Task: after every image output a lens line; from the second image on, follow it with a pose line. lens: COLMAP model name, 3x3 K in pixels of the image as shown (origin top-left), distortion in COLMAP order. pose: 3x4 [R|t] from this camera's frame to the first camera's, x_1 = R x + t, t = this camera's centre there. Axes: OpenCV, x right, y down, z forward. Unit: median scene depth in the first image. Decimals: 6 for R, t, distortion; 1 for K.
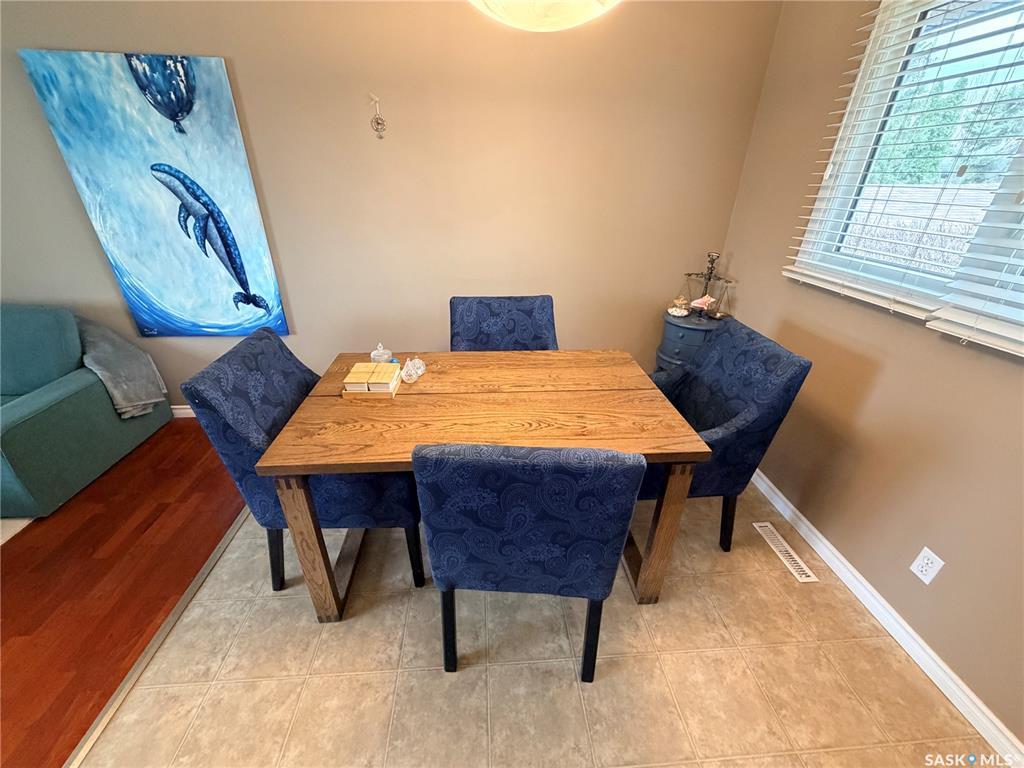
lens RADIAL K [[408.9, 0, 504.6], [0, 408.9, 384.7], [0, 0, 1]] dist [-0.000971, 0.000232]
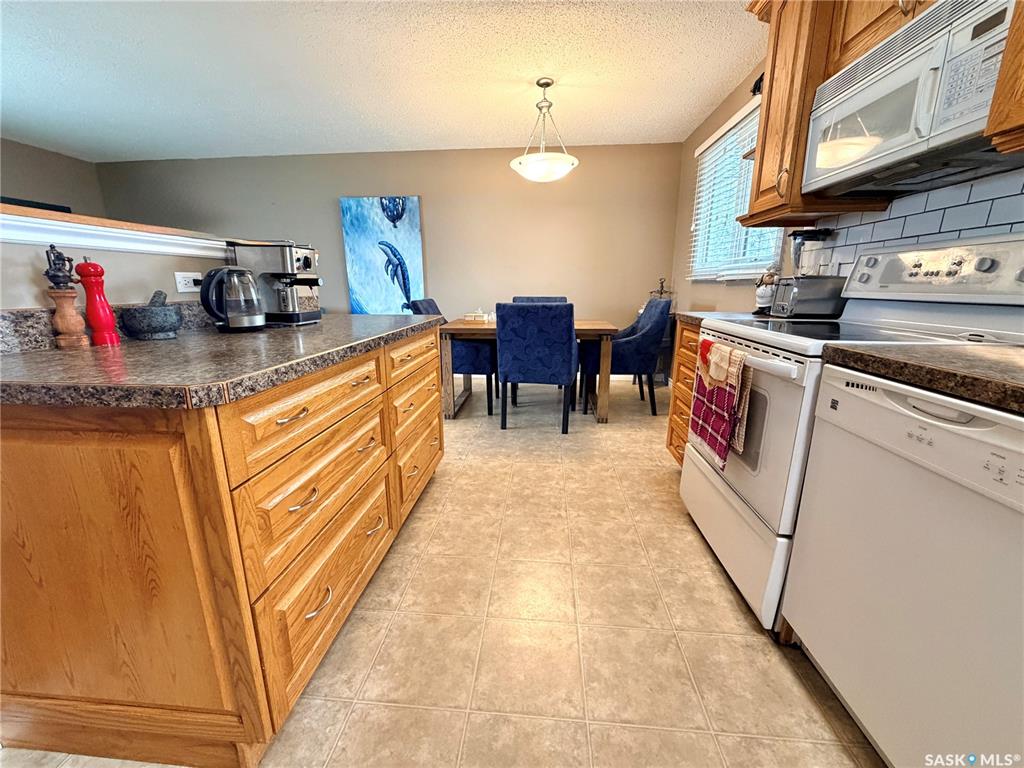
lens RADIAL K [[408.9, 0, 509.0], [0, 408.9, 383.5], [0, 0, 1]] dist [-0.000971, 0.000232]
pose [[0.987572, 0.017806, -0.156152, 0.159446], [-0.054055, 0.971428, -0.231096, 0.646432], [0.147576, 0.236665, 0.960318, -0.789332]]
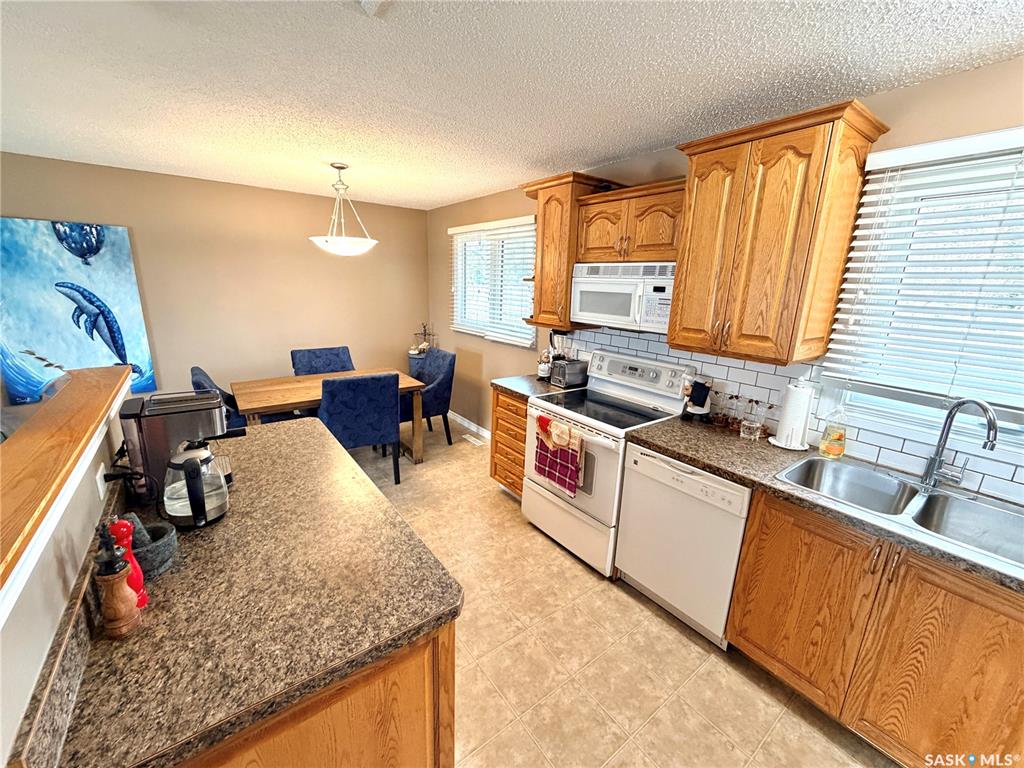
lens RADIAL K [[408.9, 0, 509.1], [0, 408.9, 382.6], [0, 0, 1]] dist [-0.000971, 0.000232]
pose [[0.837940, -0.122500, 0.531837, -0.308566], [0.232211, 0.961902, -0.144303, 0.425595], [-0.493898, 0.244415, 0.834461, -1.002296]]
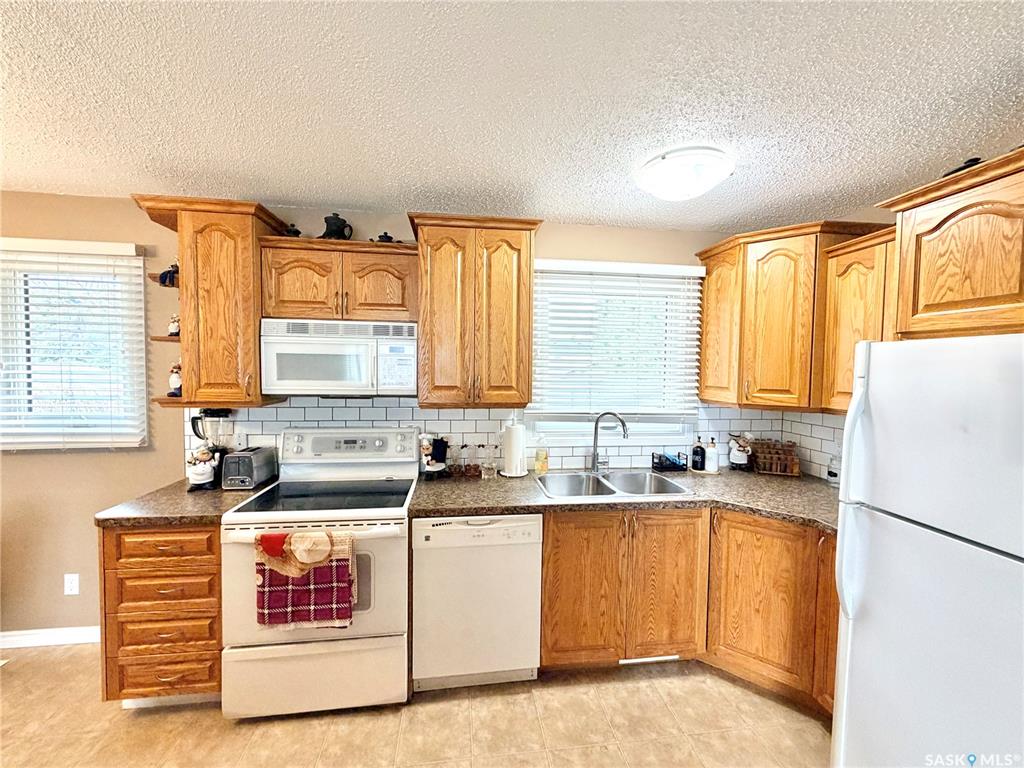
lens RADIAL K [[408.9, 0, 509.0], [0, 408.9, 382.0], [0, 0, 1]] dist [-0.000971, 0.000232]
pose [[-0.064405, -0.054237, 0.996449, -0.416344], [0.439538, 0.894907, 0.077119, 0.247789], [-0.895912, 0.442944, -0.033798, -0.553230]]
